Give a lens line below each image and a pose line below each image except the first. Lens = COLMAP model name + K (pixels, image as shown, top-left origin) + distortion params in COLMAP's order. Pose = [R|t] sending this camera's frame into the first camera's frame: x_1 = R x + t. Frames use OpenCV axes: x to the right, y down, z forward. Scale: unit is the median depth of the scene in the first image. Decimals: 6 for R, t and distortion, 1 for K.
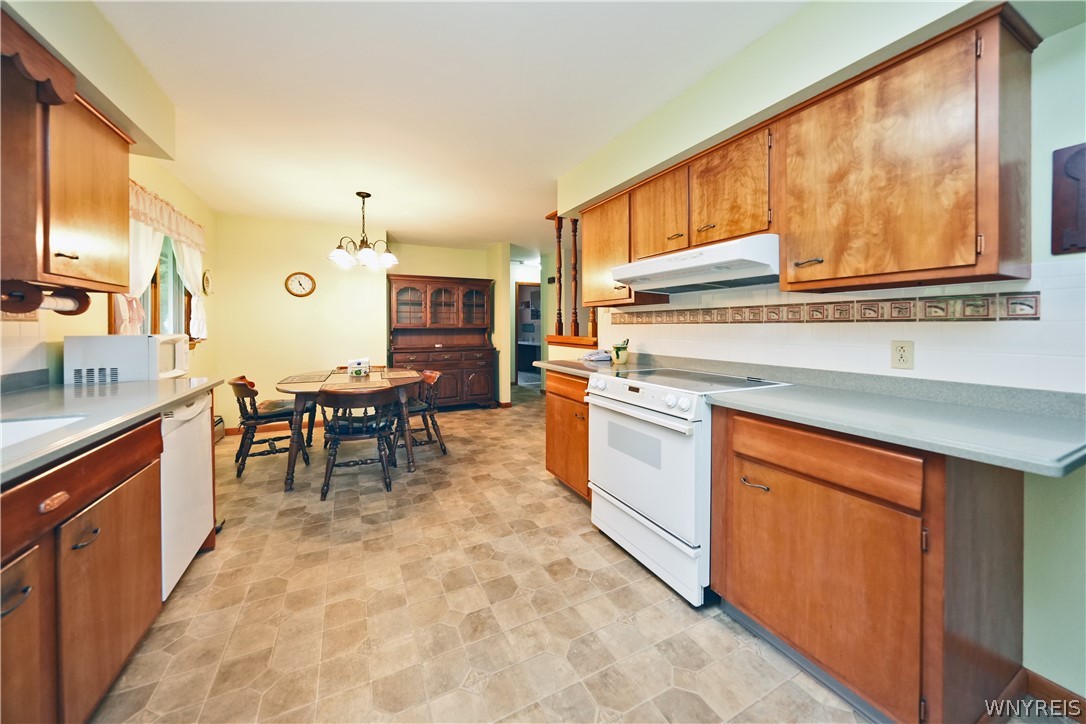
lens RADIAL K [[403.3, 0, 555.7], [0, 403.3, 326.2], [0, 0, 1]] dist [-0.004154, 0.000073]
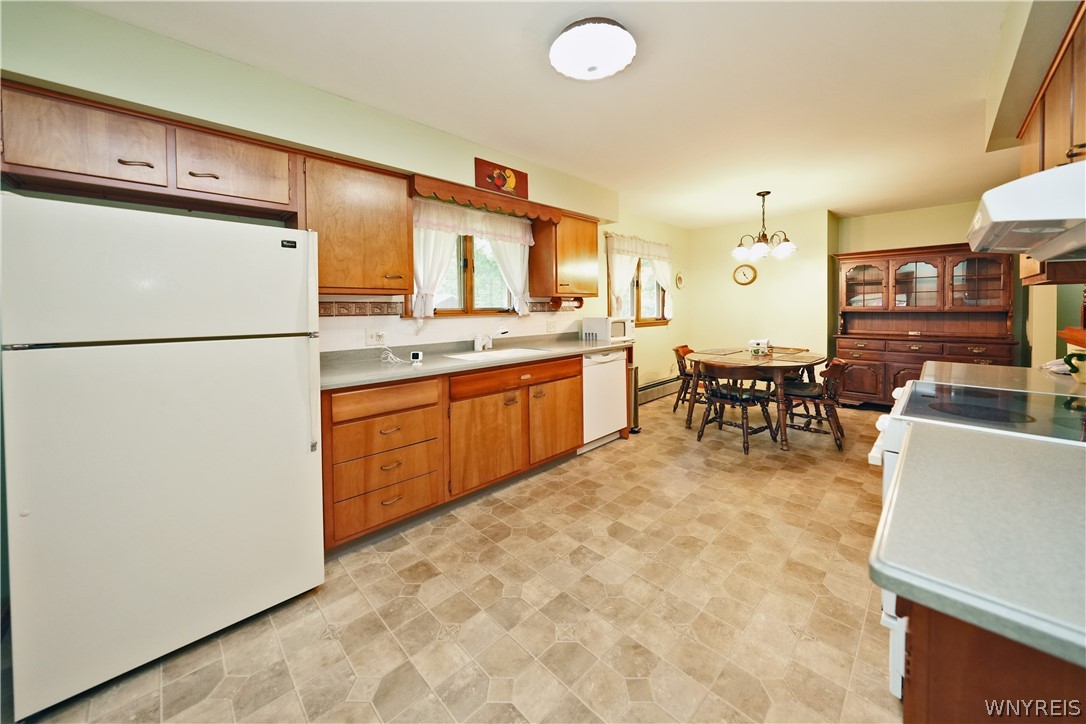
lens RADIAL K [[382.9, 0, 516.0], [0, 382.9, 313.1], [0, 0, 1]] dist [-0.004664, 0.001503]
pose [[0.255473, 0.014687, -0.966705, 0.395142], [0.010386, 0.999785, 0.017935, -0.022320], [0.966760, -0.014622, 0.255265, 0.061872]]
